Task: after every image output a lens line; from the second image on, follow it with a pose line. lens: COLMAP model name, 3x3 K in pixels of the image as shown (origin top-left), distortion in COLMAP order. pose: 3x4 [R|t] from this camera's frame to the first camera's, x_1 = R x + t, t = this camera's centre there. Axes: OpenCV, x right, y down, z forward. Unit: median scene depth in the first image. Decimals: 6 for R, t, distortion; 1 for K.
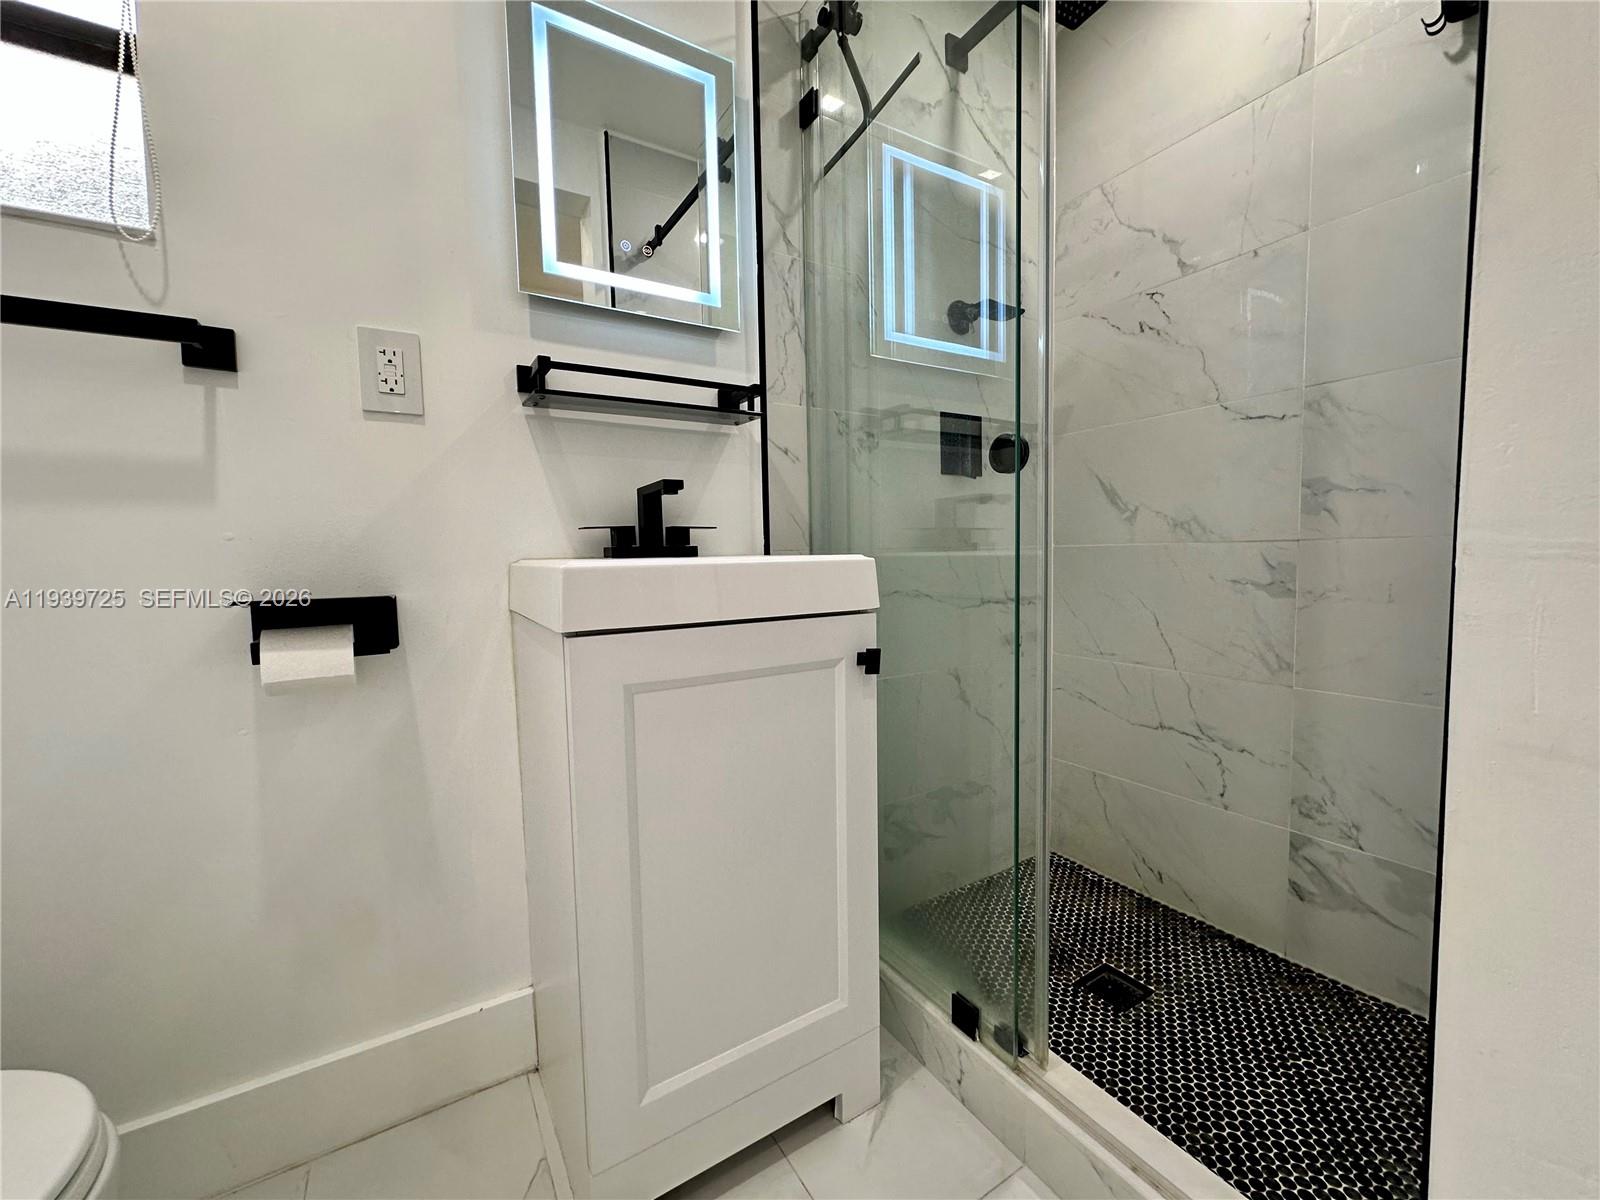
lens RADIAL K [[638.9, 0, 800.8], [0, 638.9, 598.4], [0, 0, 1]] dist [-0.002625, 0.000534]
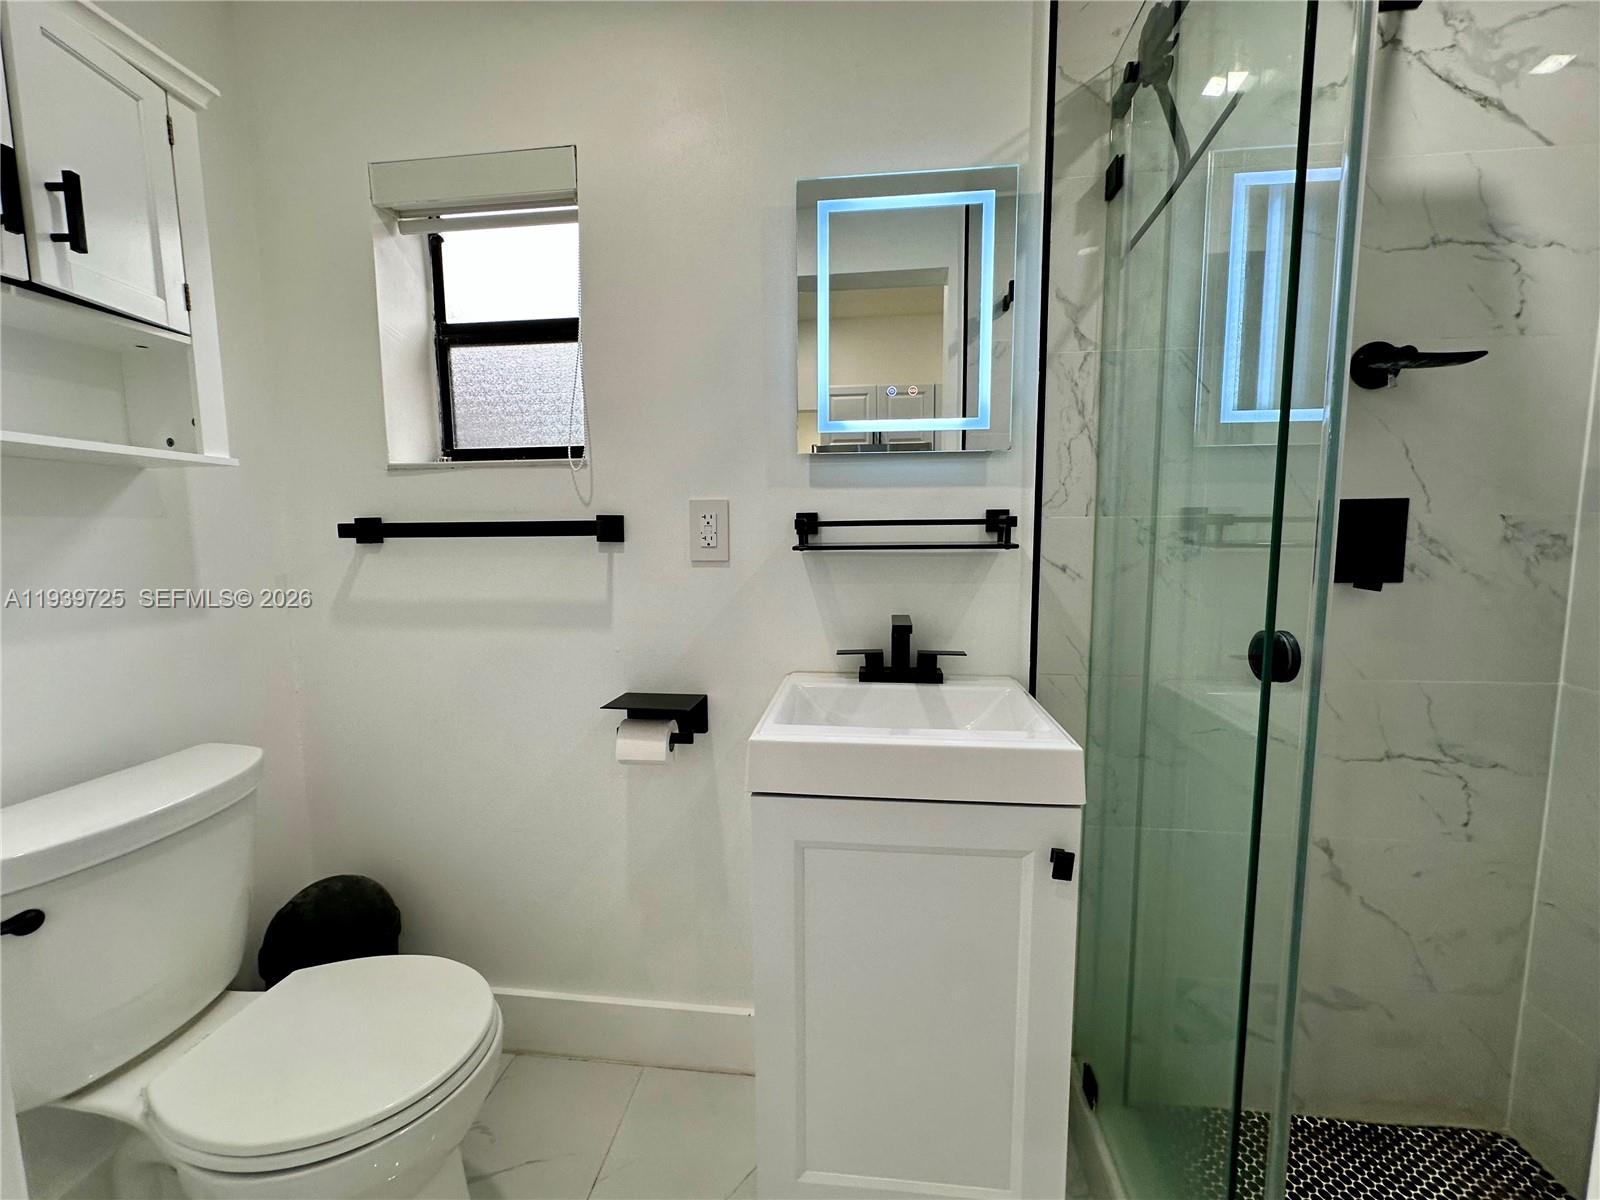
lens RADIAL K [[638.9, 0, 800.8], [0, 638.9, 598.4], [0, 0, 1]] dist [-0.002625, 0.000534]
pose [[0.787059, 0.078754, -0.611830, 0.261448], [-0.053767, 0.996801, 0.059141, -0.238270], [0.614530, -0.013651, 0.788776, 0.052736]]
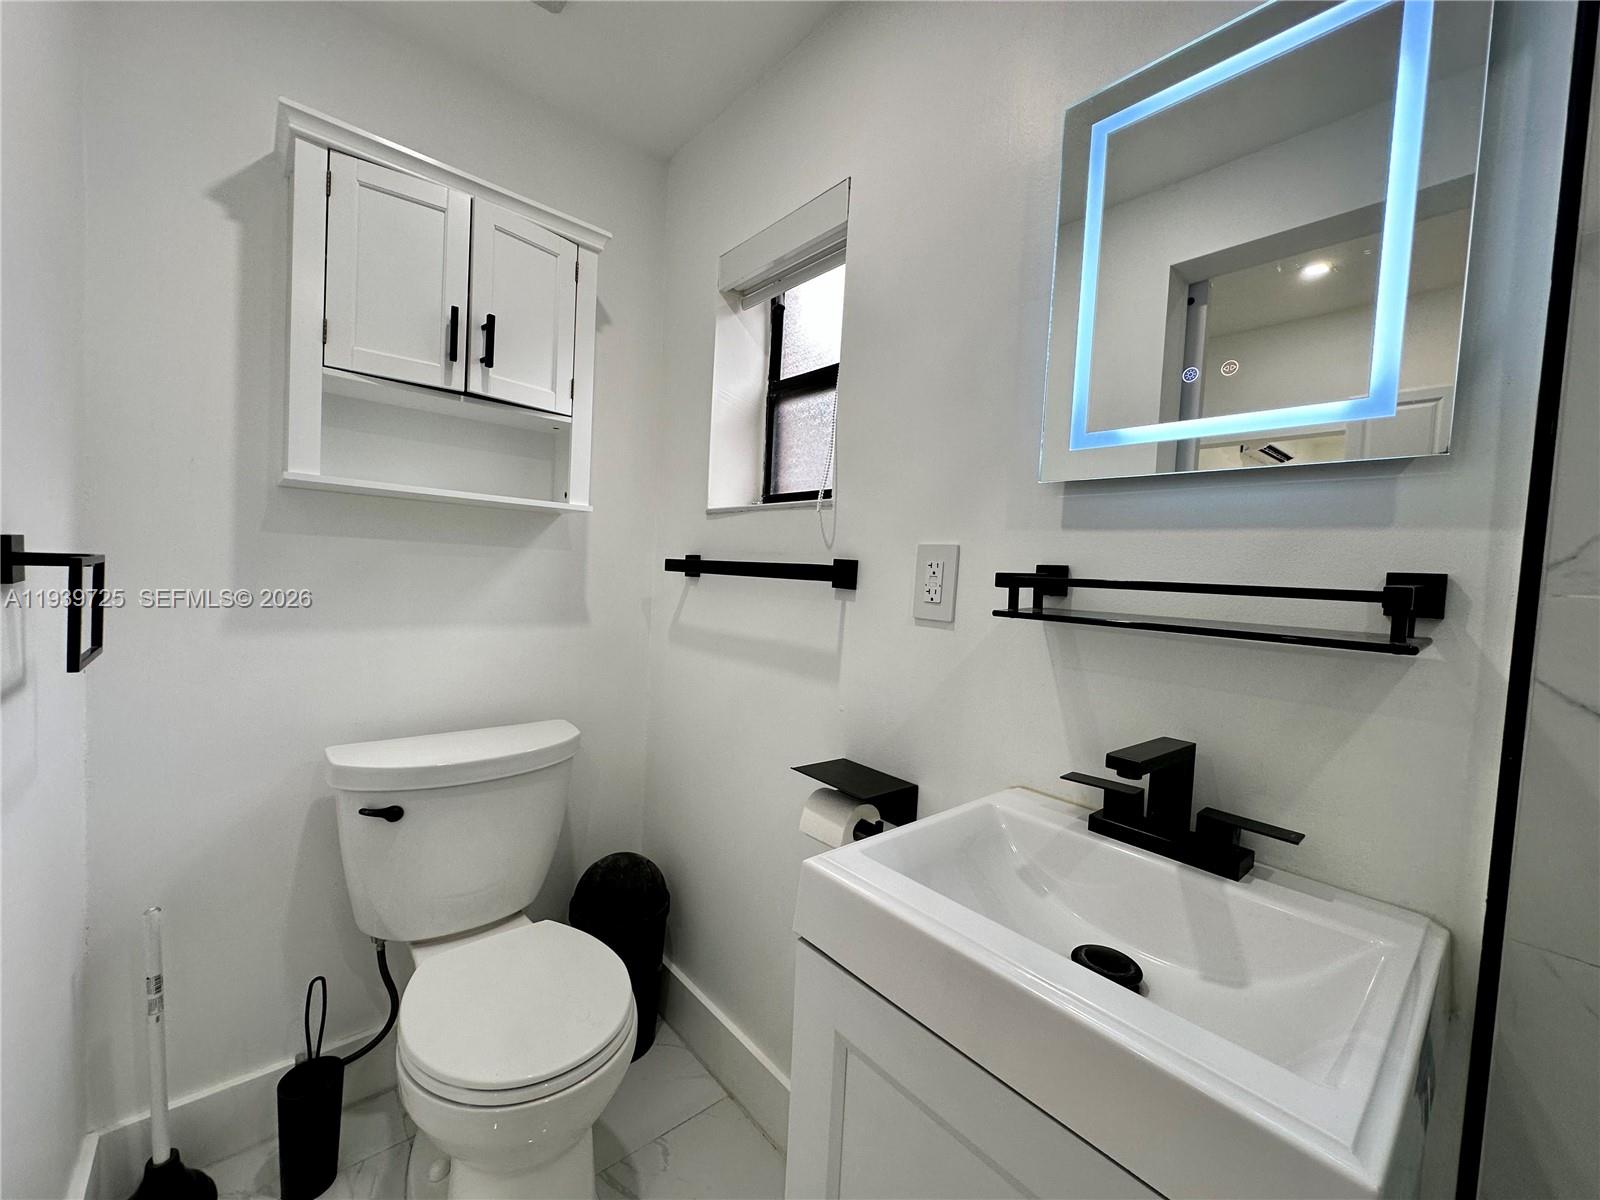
lens RADIAL K [[638.9, 0, 800.8], [0, 638.9, 598.4], [0, 0, 1]] dist [-0.002625, 0.000534]
pose [[0.159146, 0.072792, -0.984568, 0.298085], [-0.125186, 0.990716, 0.053012, -0.280679], [0.979286, 0.114818, 0.166781, 0.475586]]
